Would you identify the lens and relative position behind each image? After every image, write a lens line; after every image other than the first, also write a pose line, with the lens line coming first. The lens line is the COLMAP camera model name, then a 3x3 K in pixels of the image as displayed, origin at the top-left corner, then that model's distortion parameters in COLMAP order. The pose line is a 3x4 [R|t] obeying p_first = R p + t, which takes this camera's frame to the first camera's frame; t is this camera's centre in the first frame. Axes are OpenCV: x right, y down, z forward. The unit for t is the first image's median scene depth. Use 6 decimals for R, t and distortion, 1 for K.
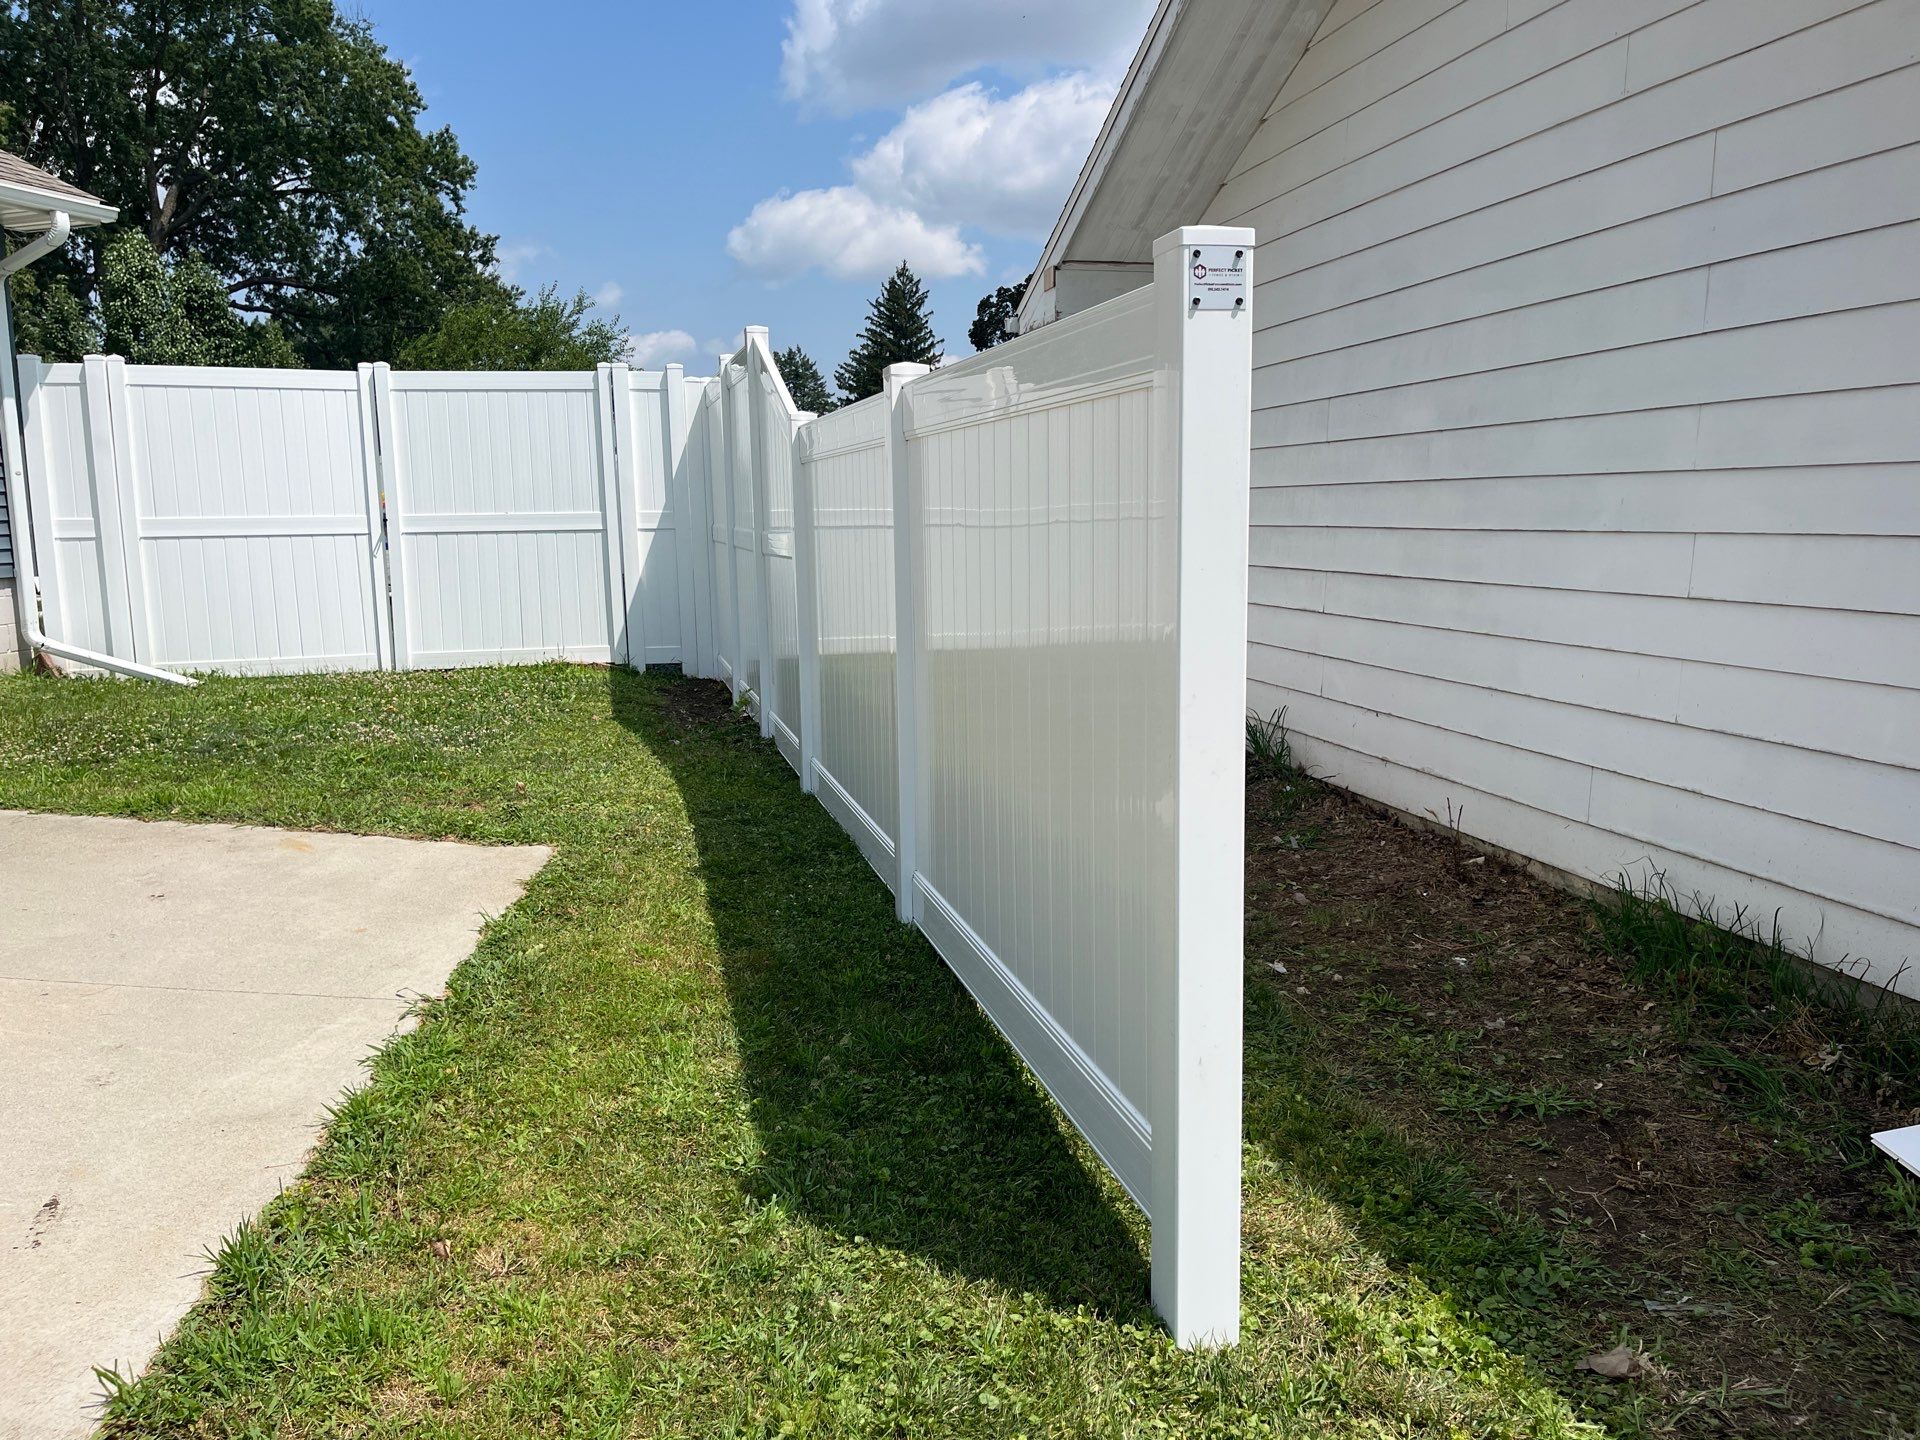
lens RADIAL K [[1469.3, 0, 989.3], [0, 1469.3, 719.6], [0, 0, 1]] dist [0.102726, -0.110356]
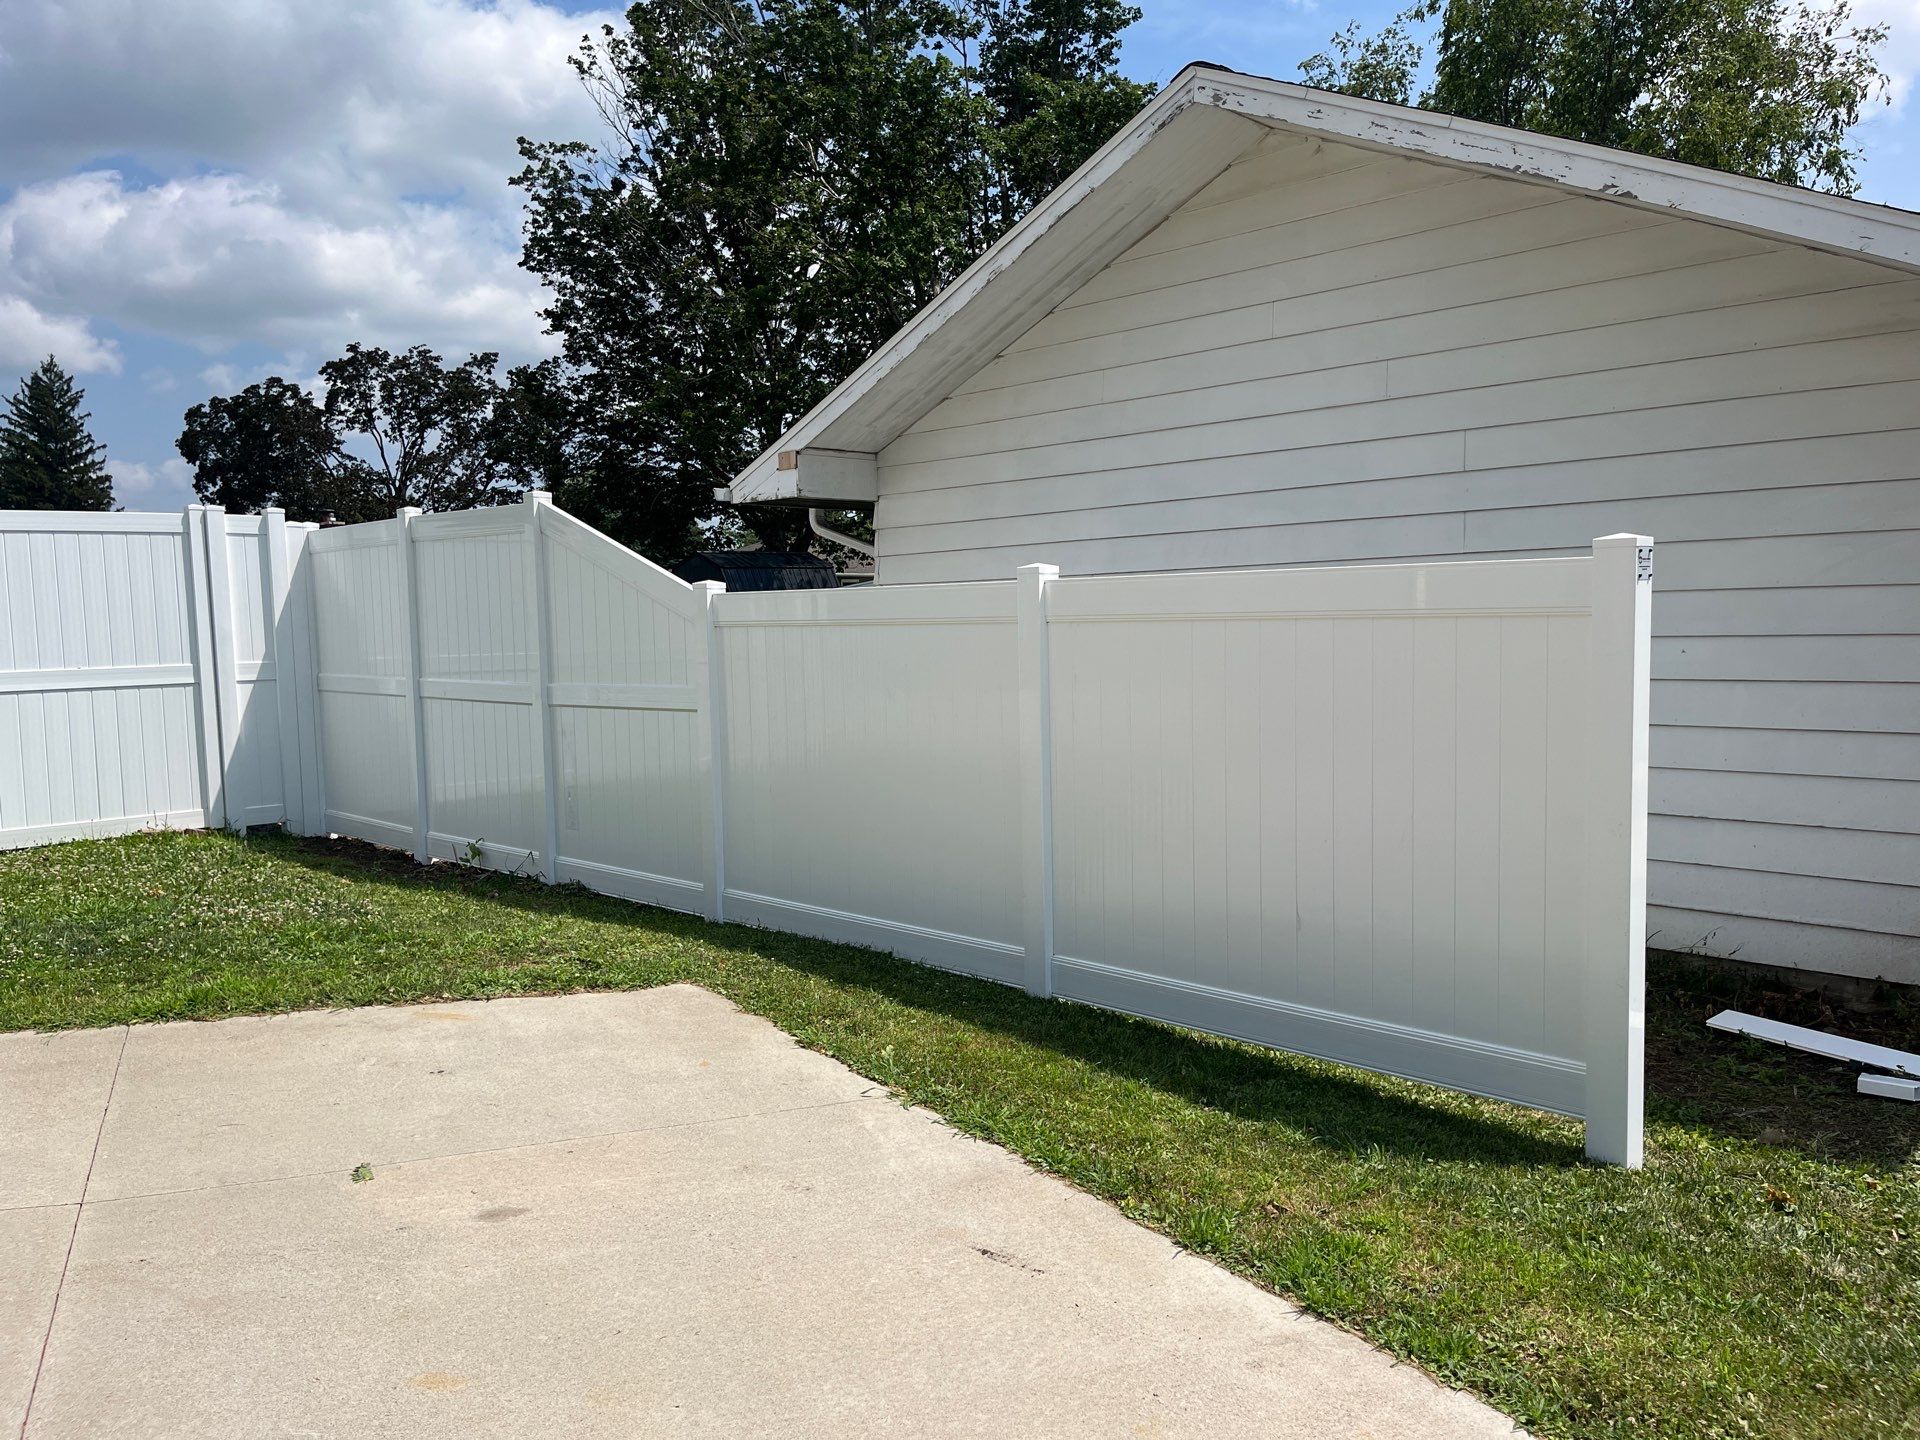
lens RADIAL K [[1447.1, 0, 984.0], [0, 1447.1, 719.9], [0, 0, 1]] dist [0.072435, -0.099874]
pose [[0.861875, -0.043356, 0.505264, -0.048576], [0.082640, 0.995028, -0.055586, -0.002341], [-0.500342, 0.089663, 0.861173, -0.004287]]
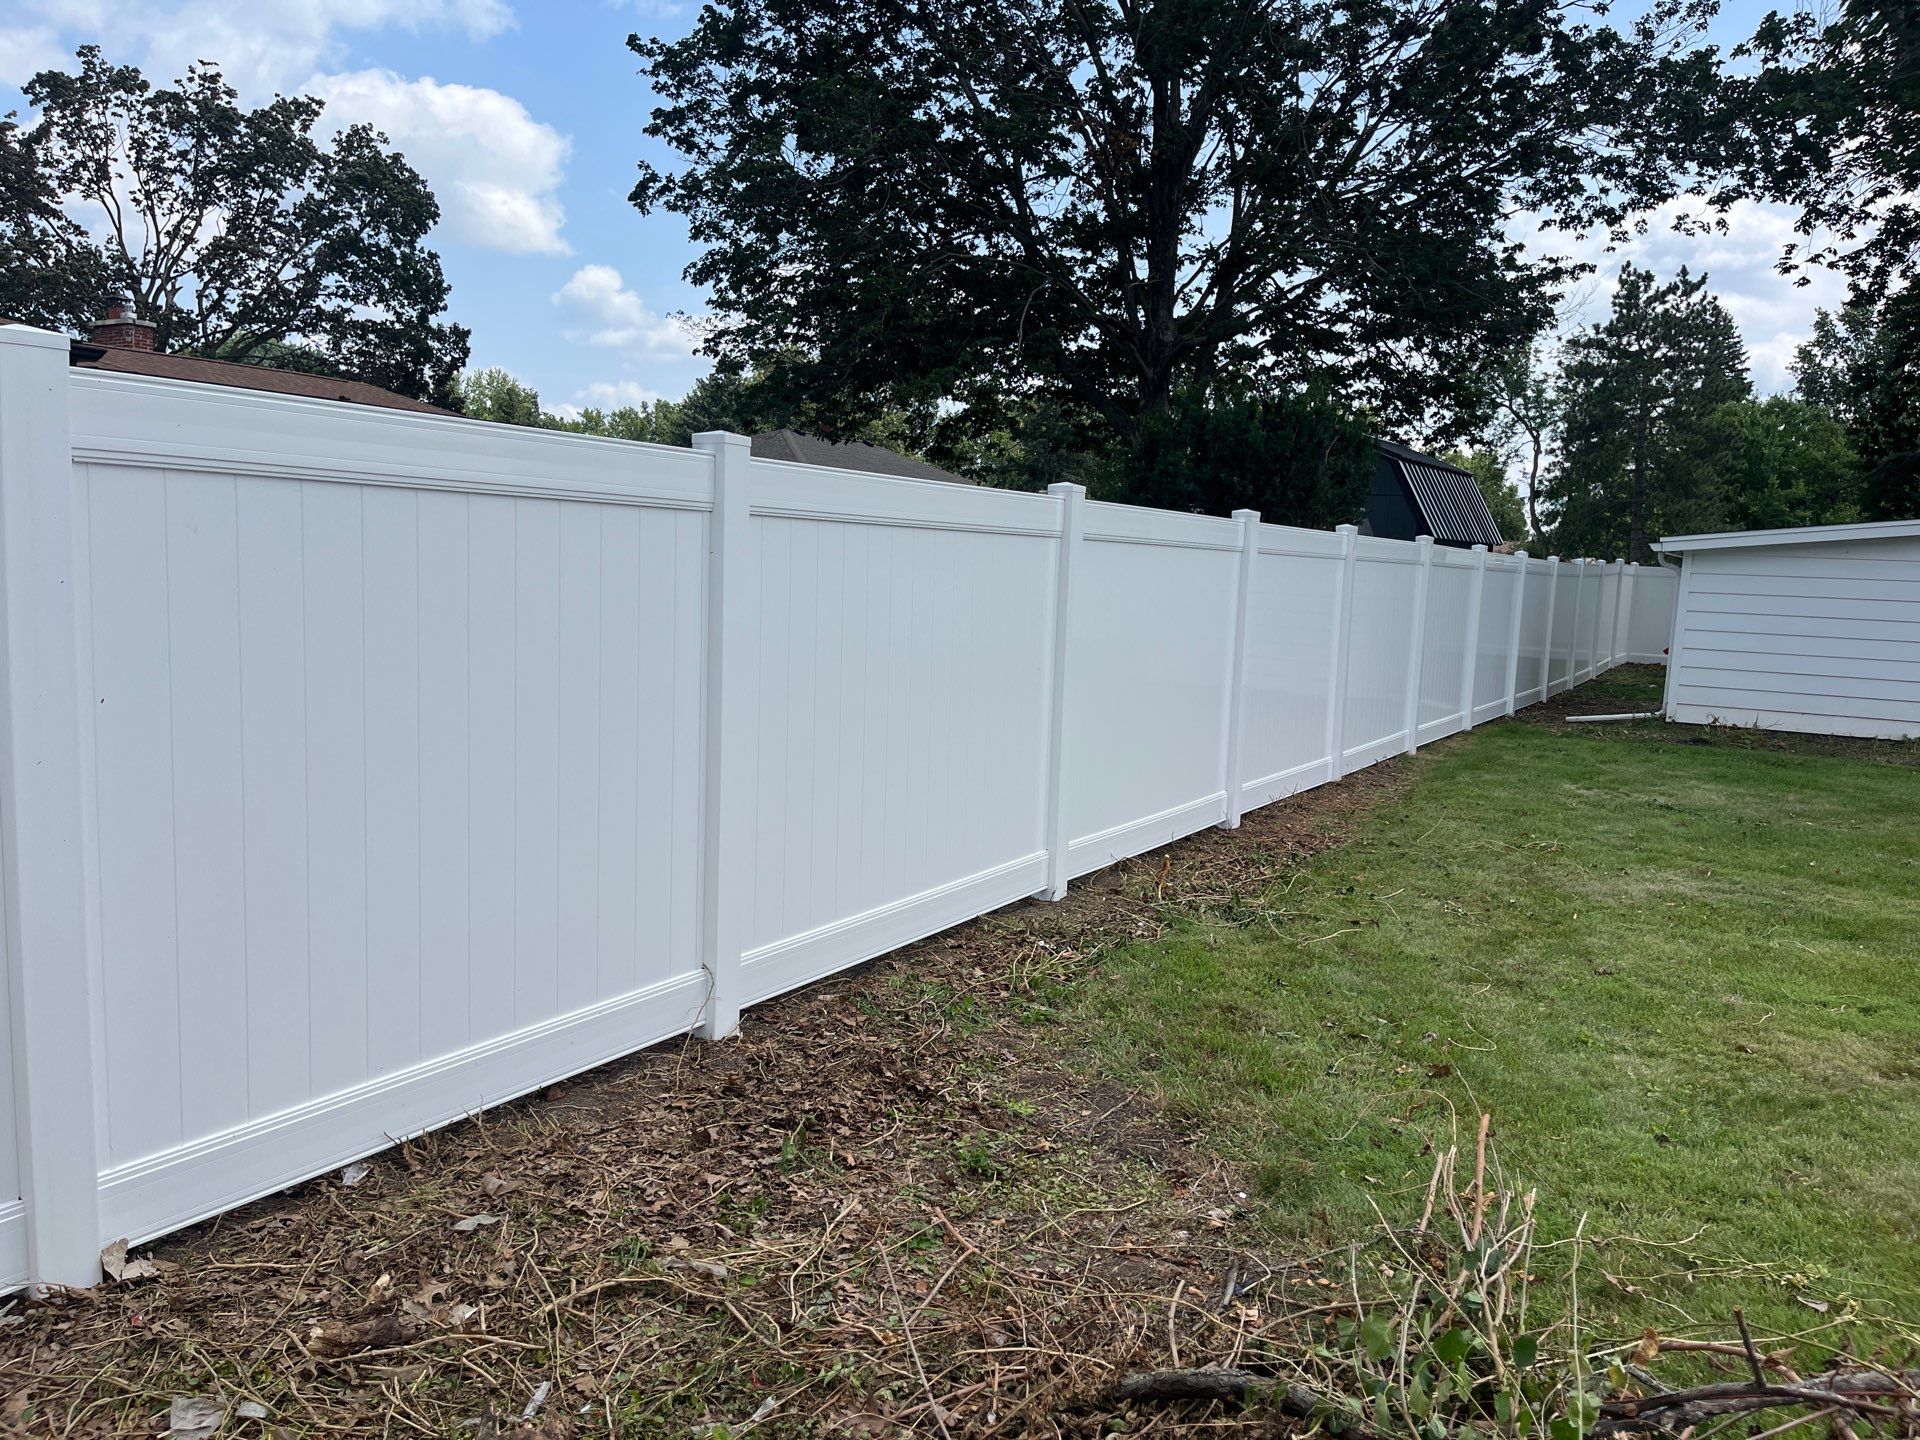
lens RADIAL K [[1447.1, 0, 984.0], [0, 1447.1, 719.9], [0, 0, 1]] dist [0.072435, -0.099874]
pose [[0.719709, -0.023555, 0.693876, -0.059722], [0.038470, 0.999242, -0.005981, -0.049025], [-0.693209, 0.030998, 0.720069, 0.332852]]
